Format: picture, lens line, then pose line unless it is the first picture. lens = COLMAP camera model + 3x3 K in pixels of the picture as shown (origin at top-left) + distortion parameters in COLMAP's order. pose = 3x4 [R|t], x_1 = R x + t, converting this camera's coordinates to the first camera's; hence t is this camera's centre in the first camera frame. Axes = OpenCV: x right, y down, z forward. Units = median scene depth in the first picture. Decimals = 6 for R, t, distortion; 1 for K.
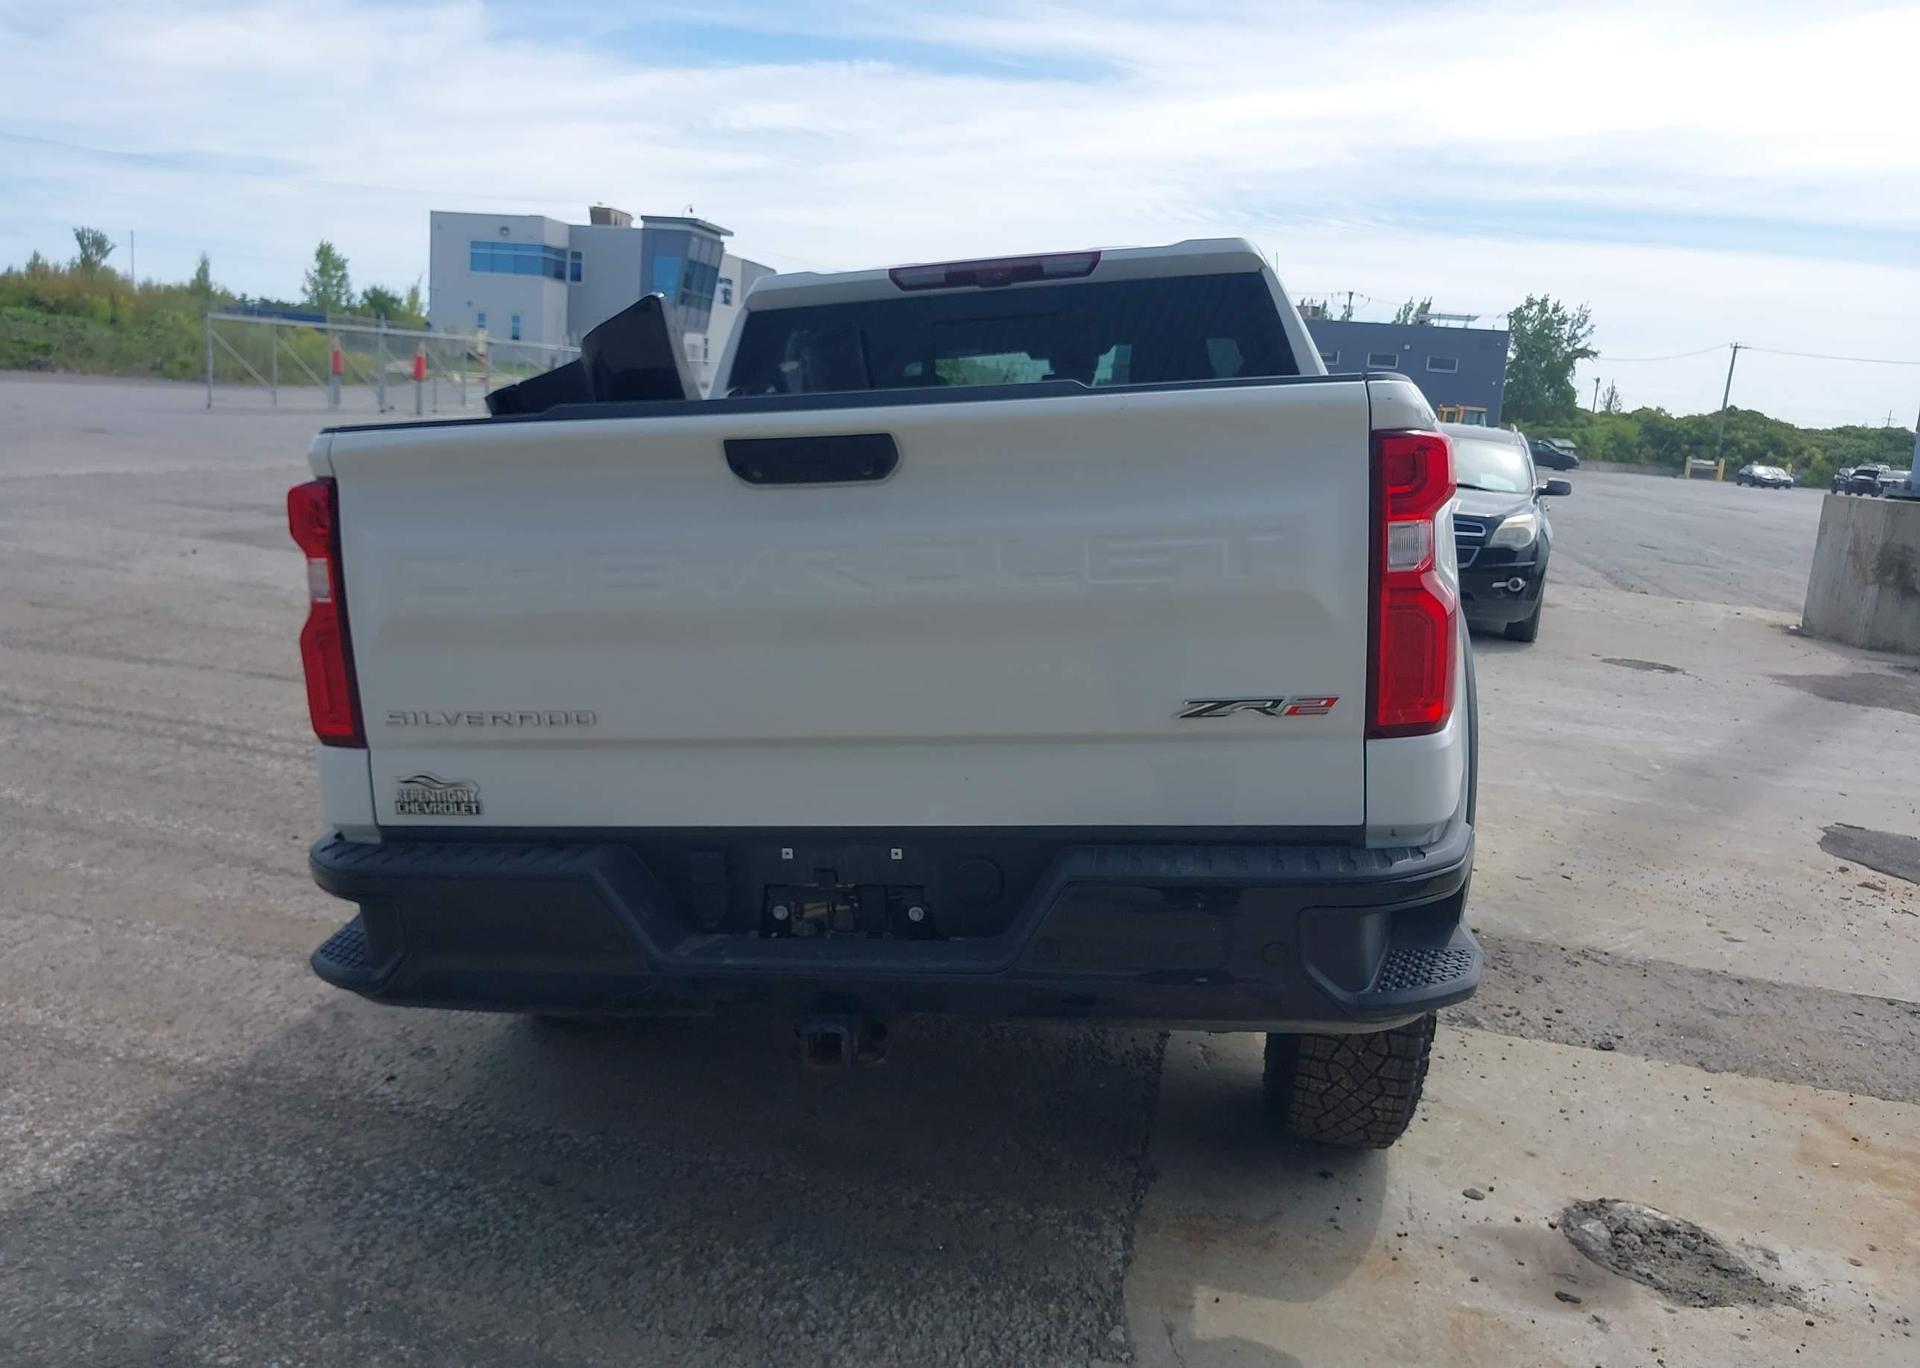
lens RADIAL K [[1508.5, 0, 957.4], [0, 1508.5, 698.3], [0, 0, 1]] dist [0.029223, -0.036131]
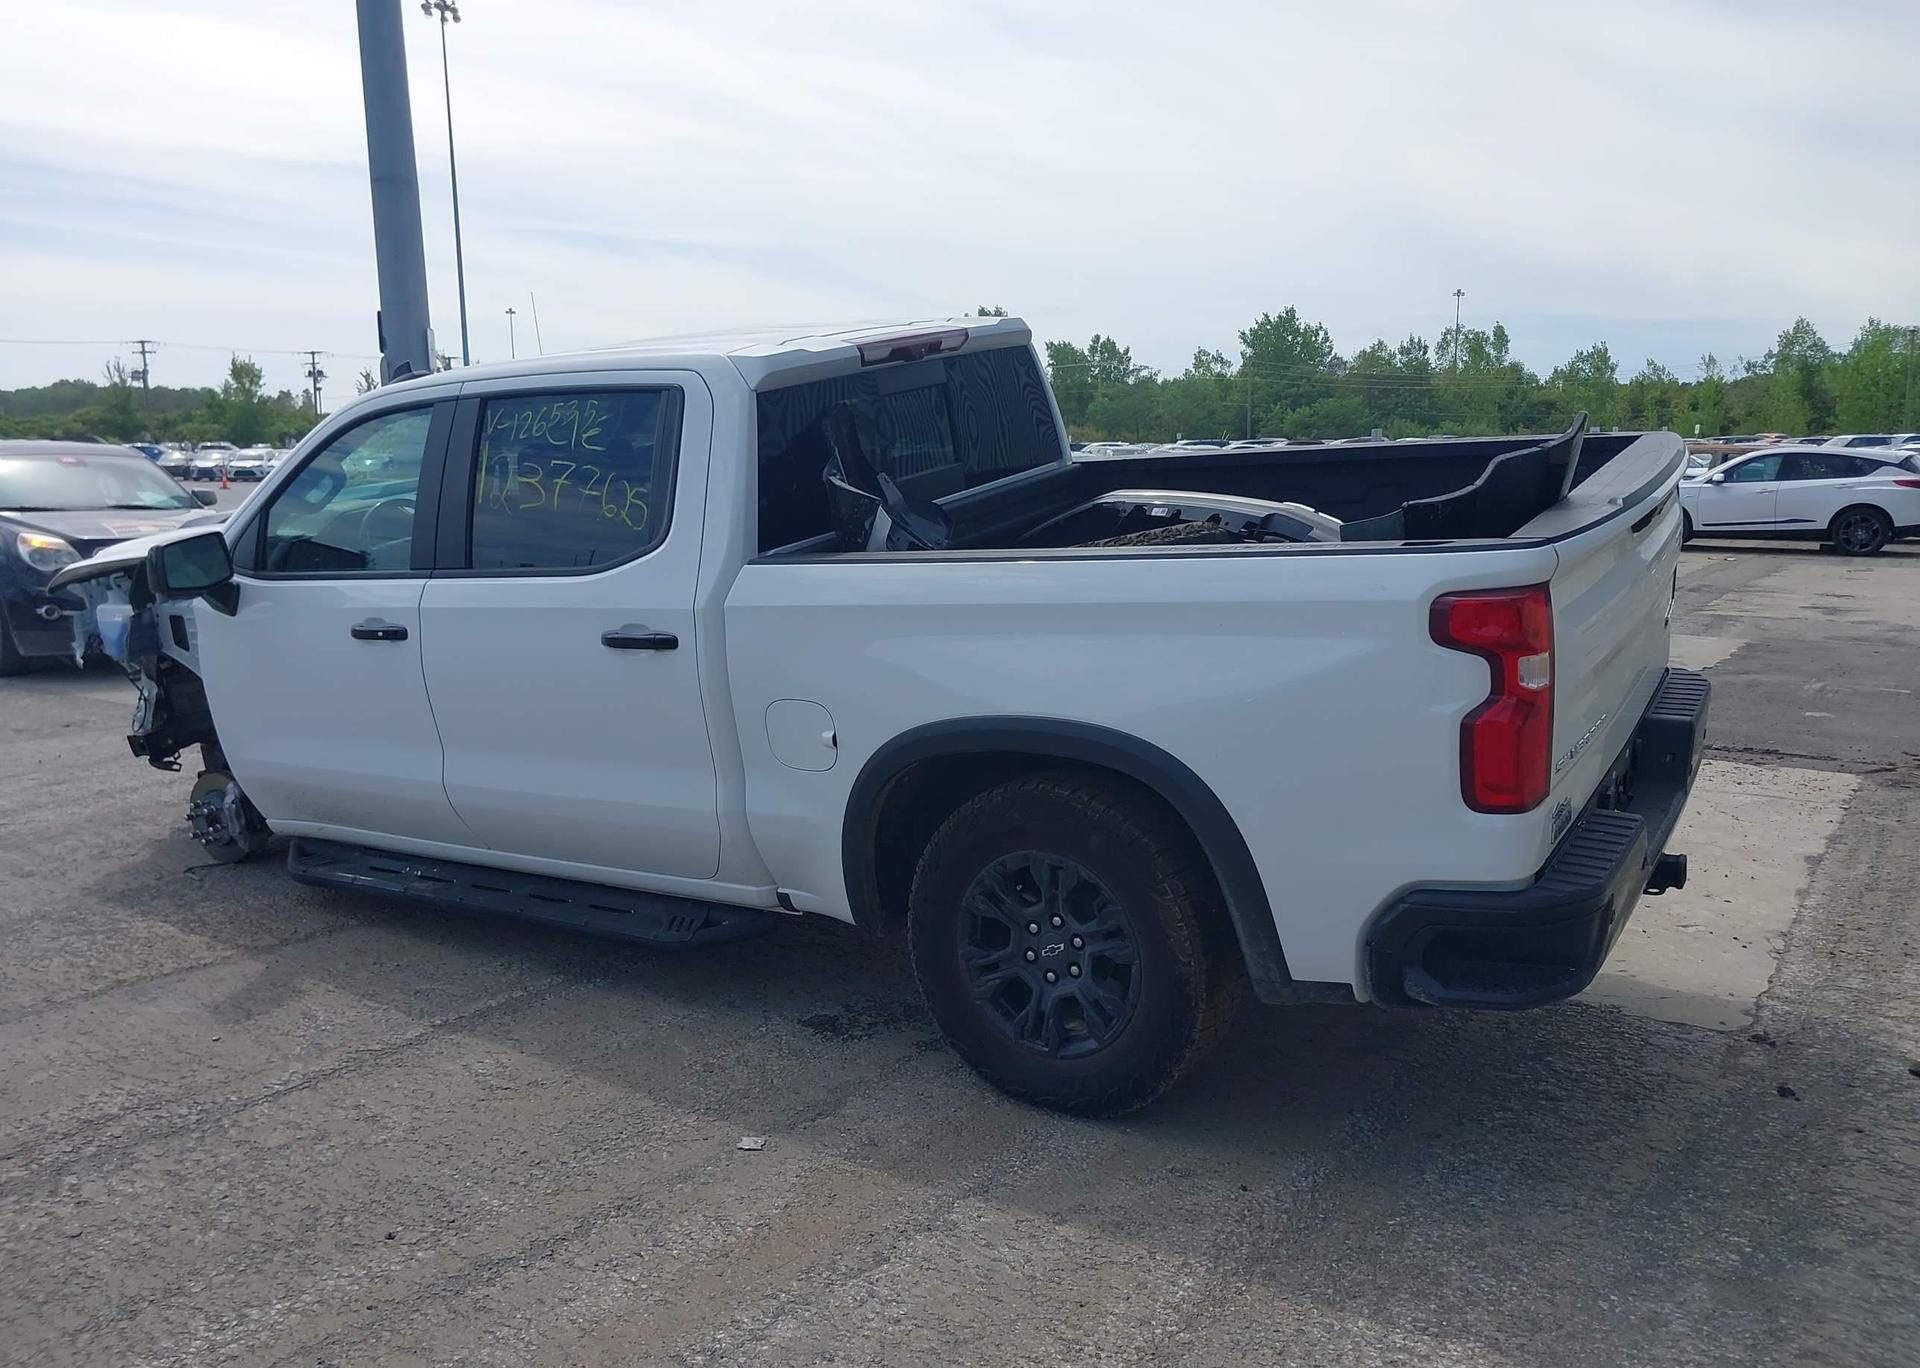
lens RADIAL K [[1508.5, 0, 949.3], [0, 1508.5, 691.3], [0, 0, 1]] dist [0.029223, -0.036131]
pose [[0.379696, -0.227133, 0.896795, -0.877893], [0.213500, 0.964737, 0.153947, -0.180793], [-0.900138, 0.133013, 0.414799, 0.494276]]
